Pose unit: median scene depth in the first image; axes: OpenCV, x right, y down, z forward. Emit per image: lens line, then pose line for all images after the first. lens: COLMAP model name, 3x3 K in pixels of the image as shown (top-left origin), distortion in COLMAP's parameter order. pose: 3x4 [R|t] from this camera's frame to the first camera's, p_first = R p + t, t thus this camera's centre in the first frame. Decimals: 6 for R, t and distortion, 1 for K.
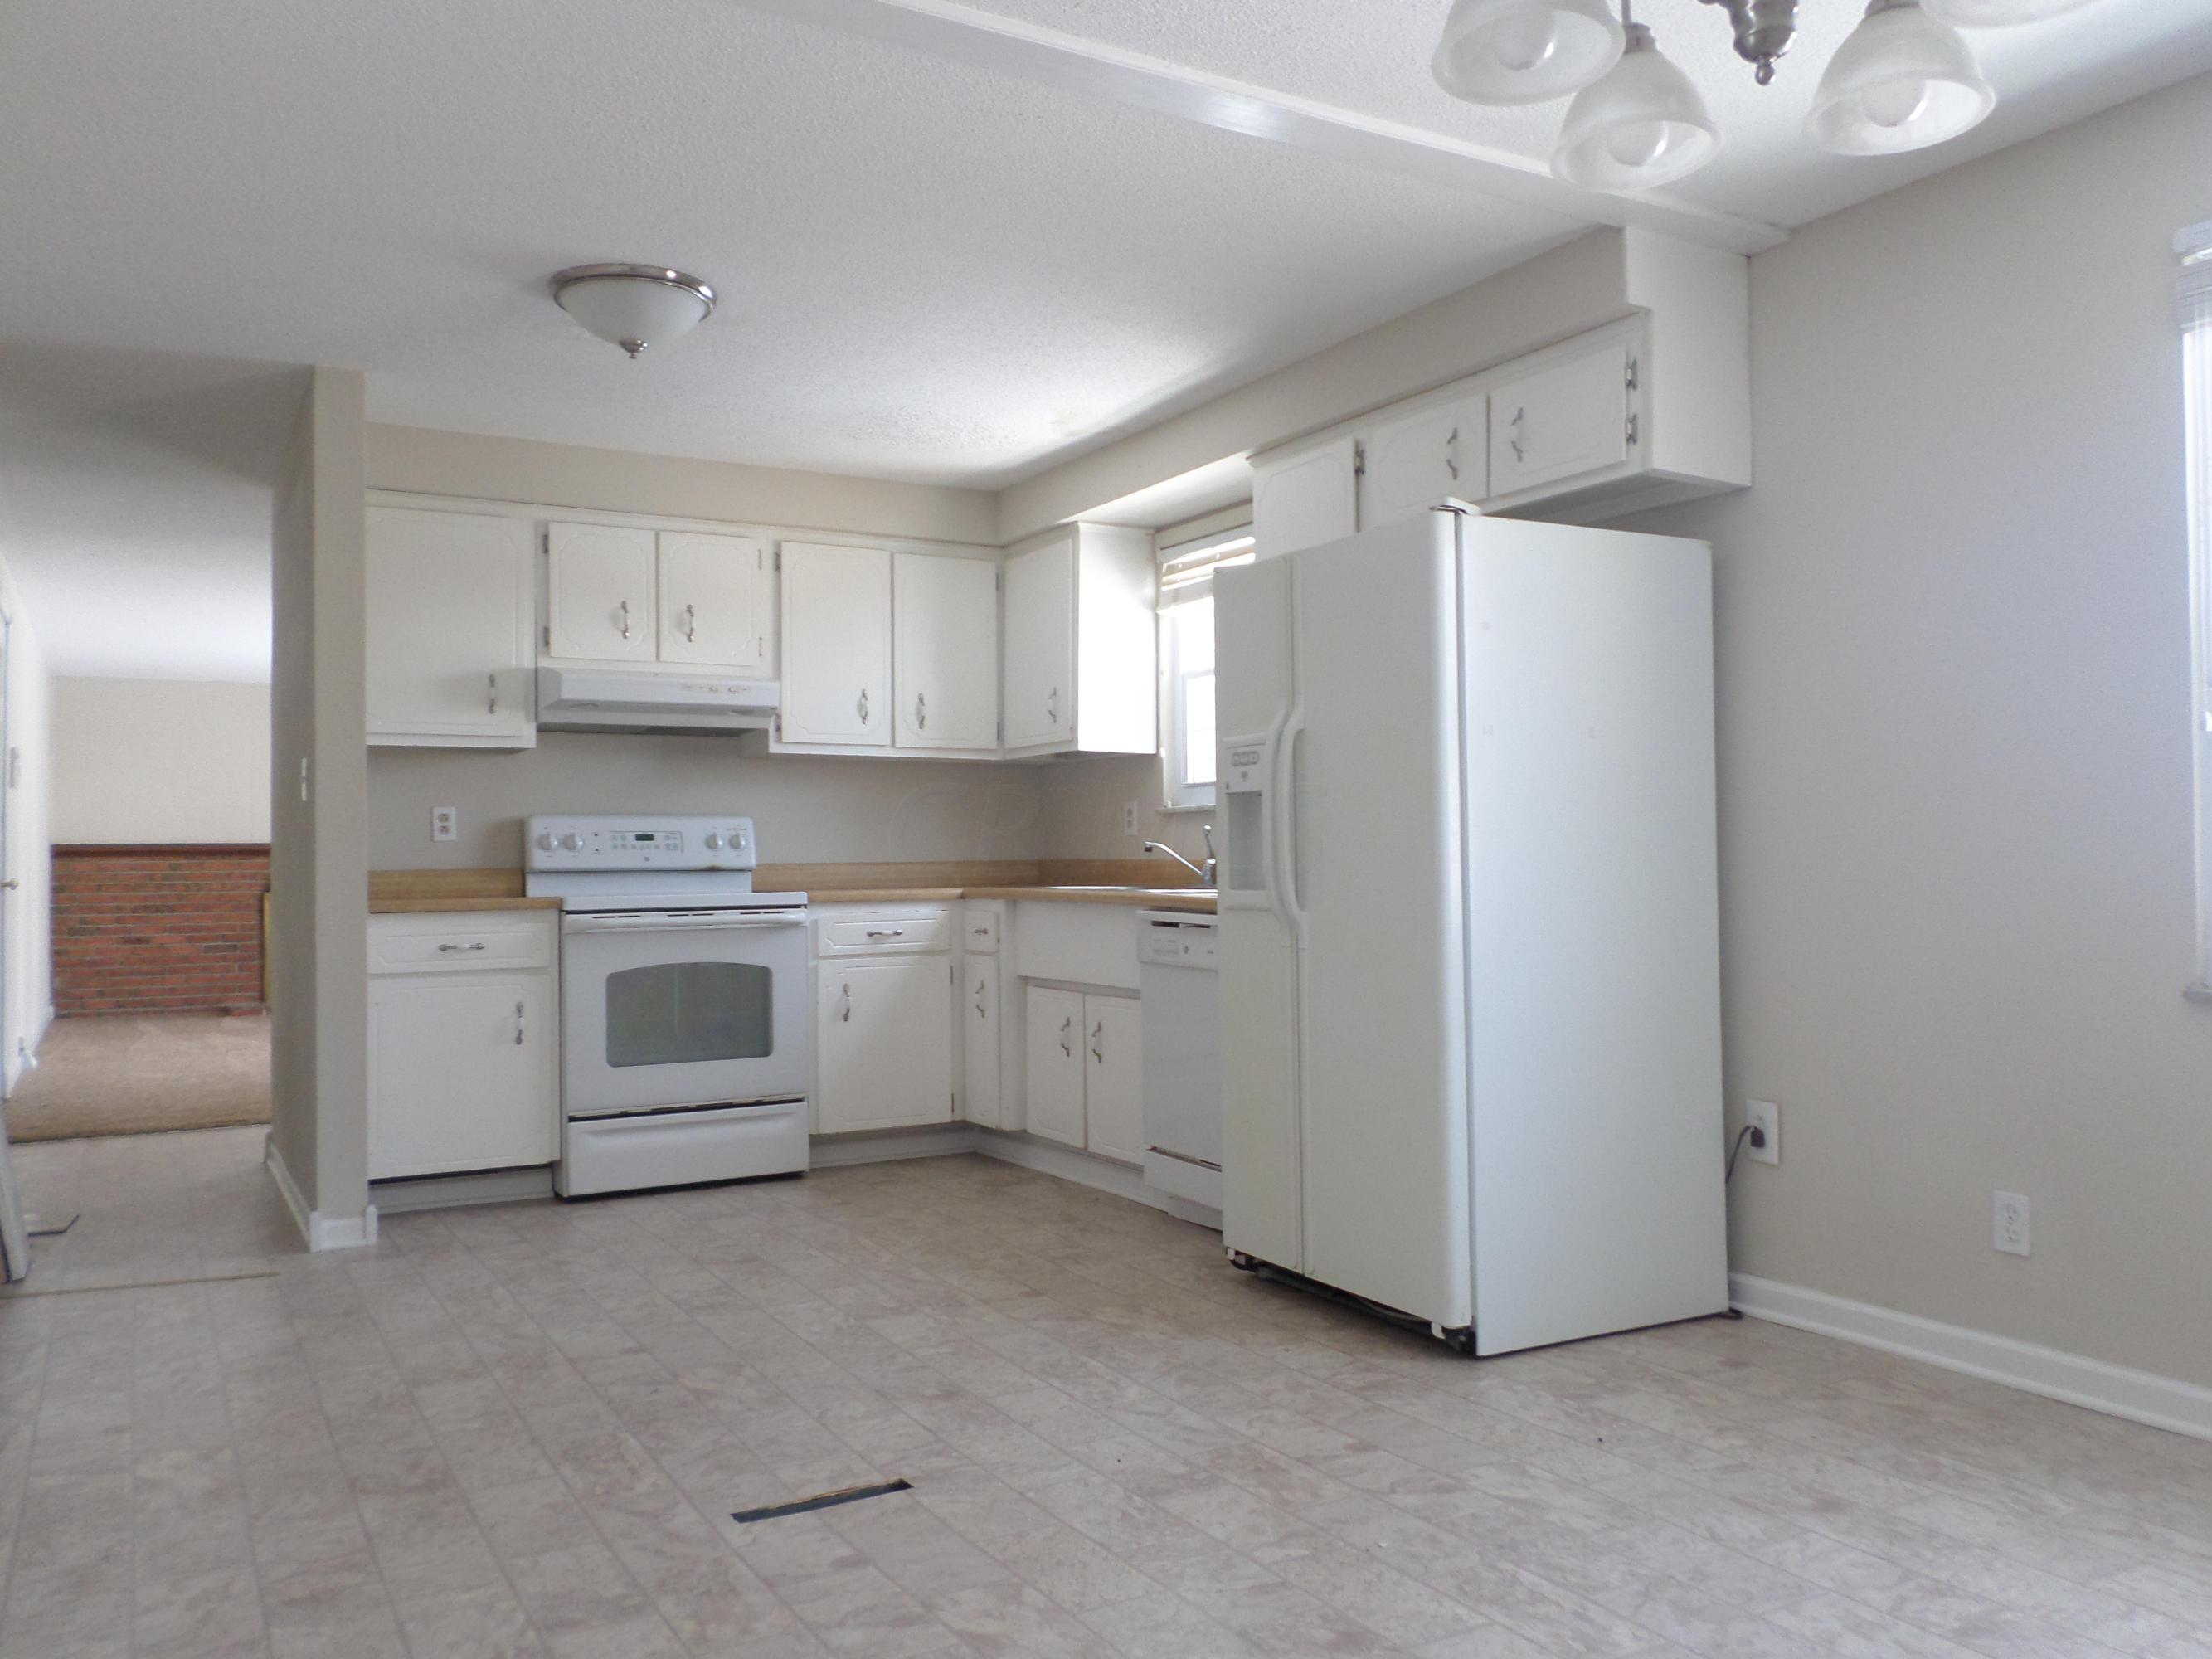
lens RADIAL K [[1714.0, 0, 1105.3], [0, 1714.0, 833.3], [0, 0, 1]] dist [0.003806, -0.017420]
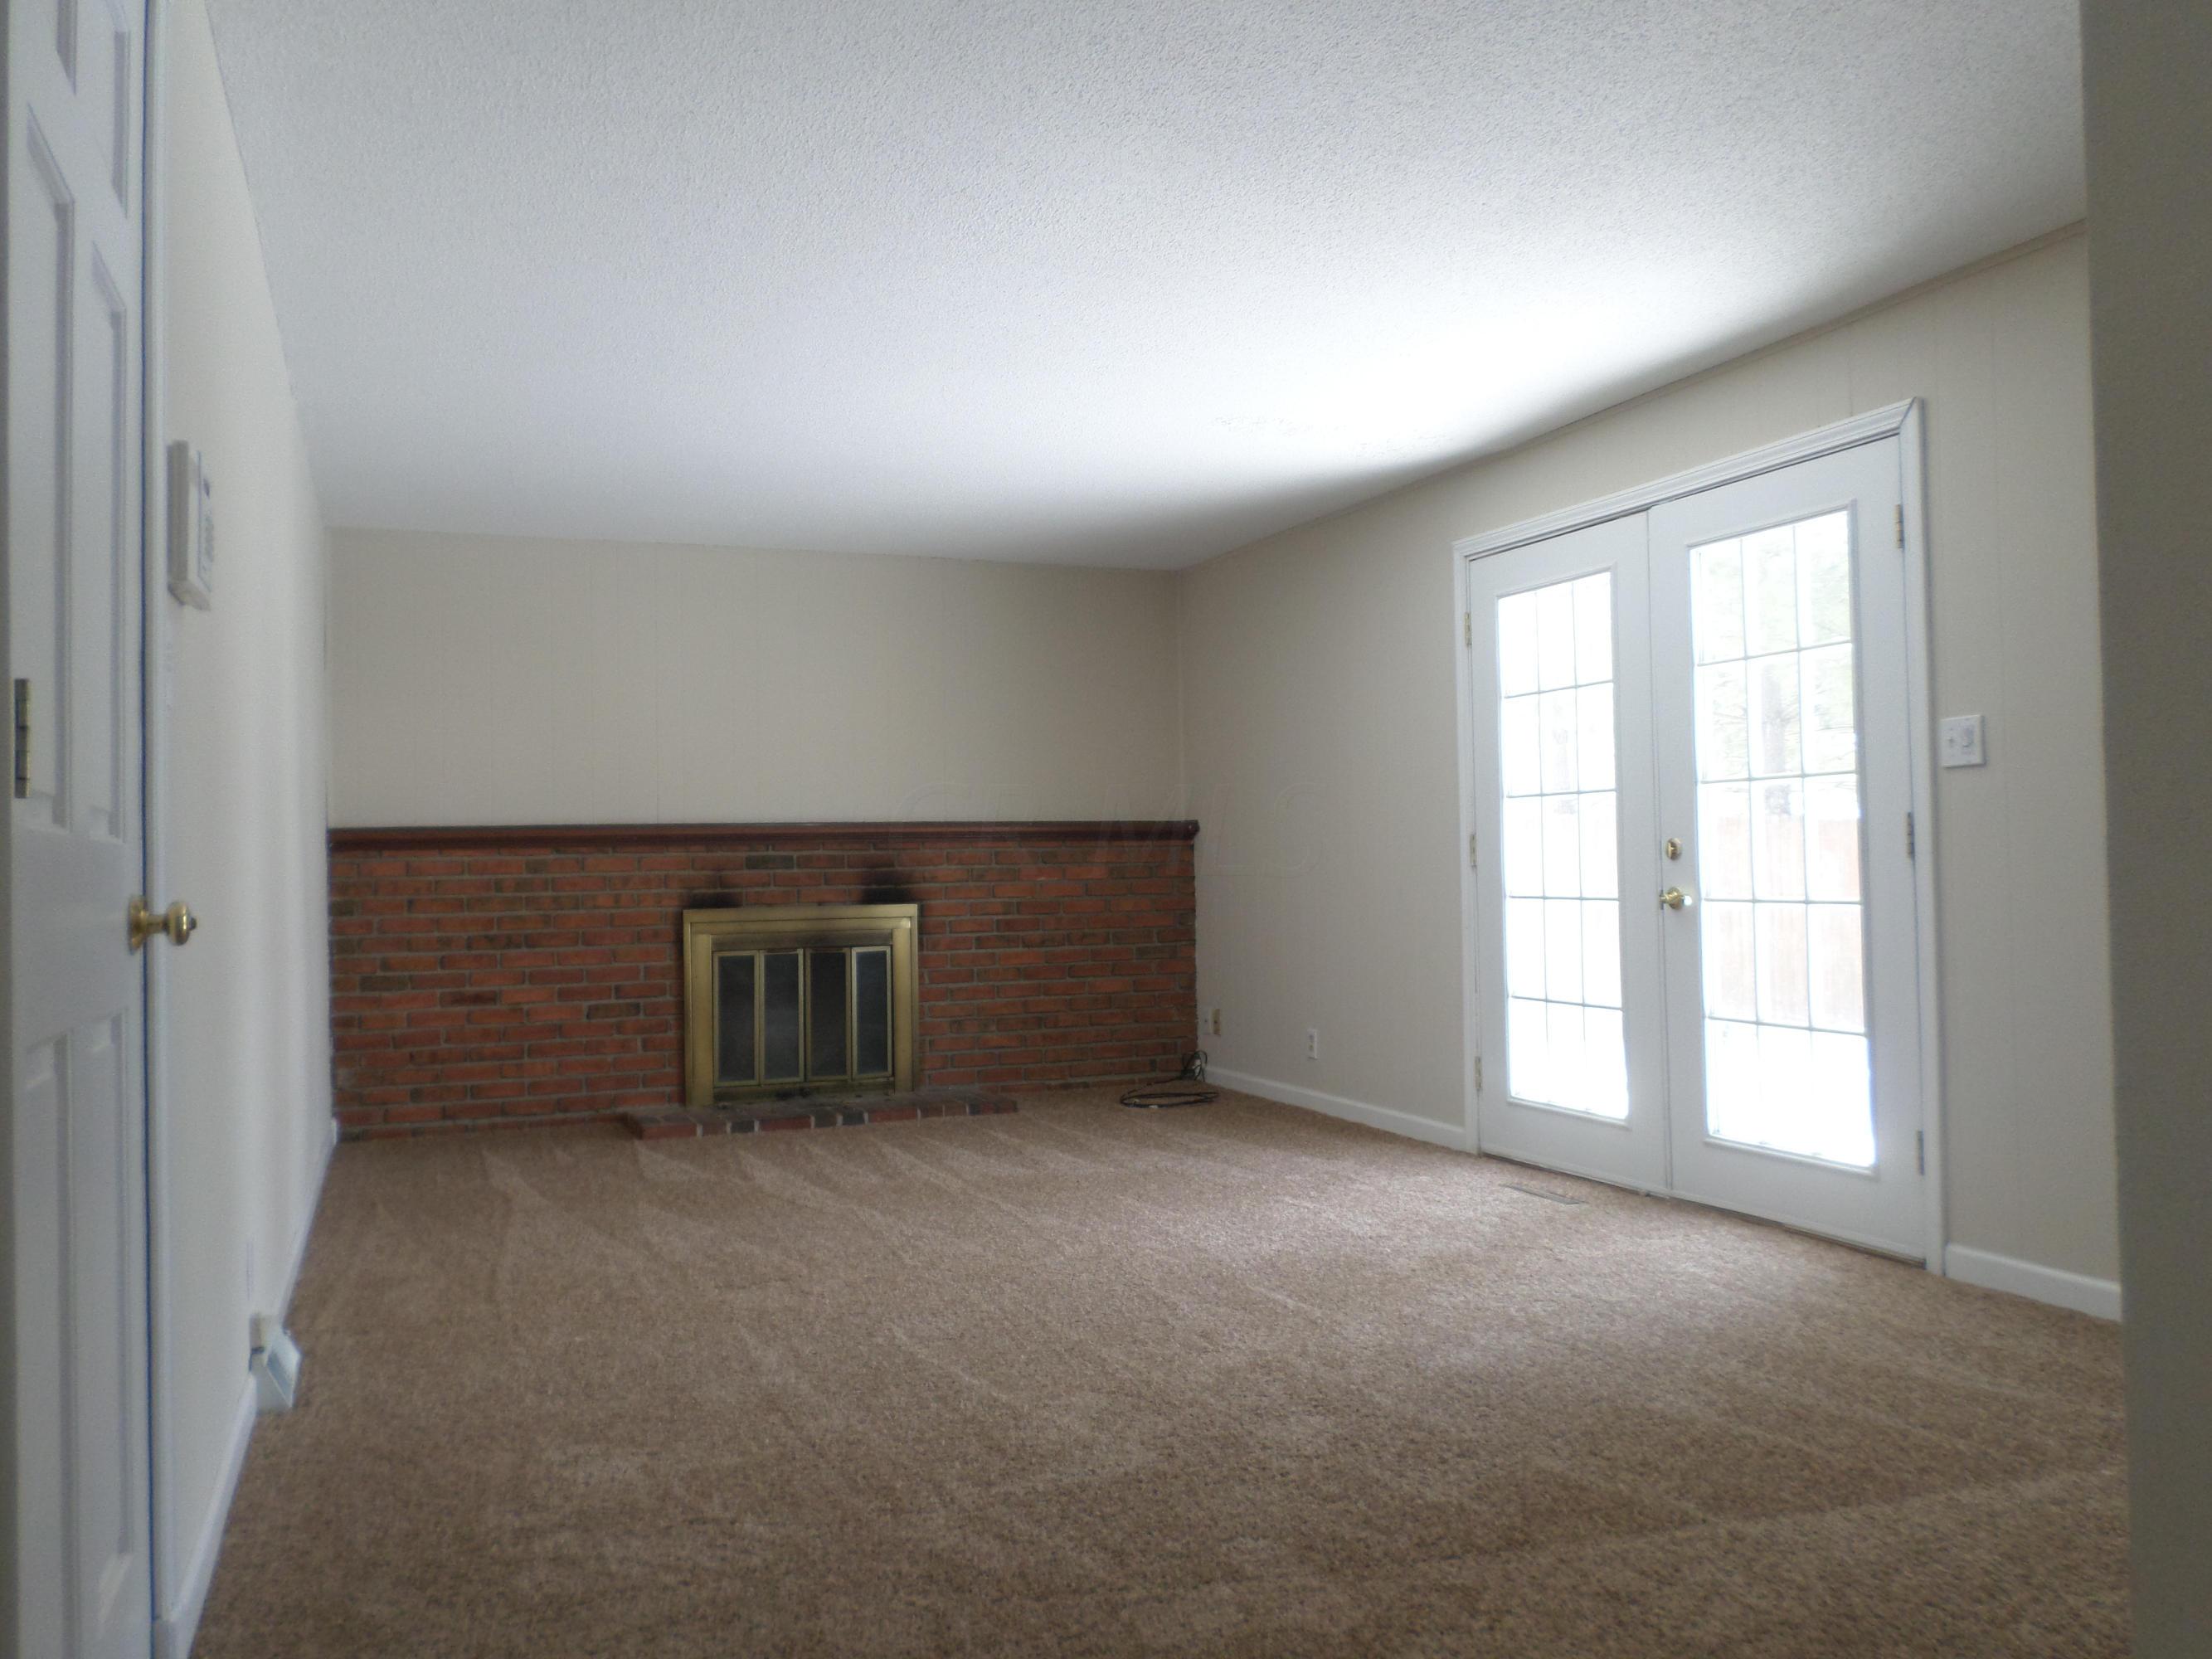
lens RADIAL K [[1714.0, 0, 1107.6], [0, 1714.0, 847.0], [0, 0, 1]] dist [0.003806, -0.017420]
pose [[0.991625, -0.011480, -0.128636, -0.599930], [0.012739, 0.999879, 0.008963, 0.022573], [0.128517, -0.010526, 0.991651, 0.983363]]
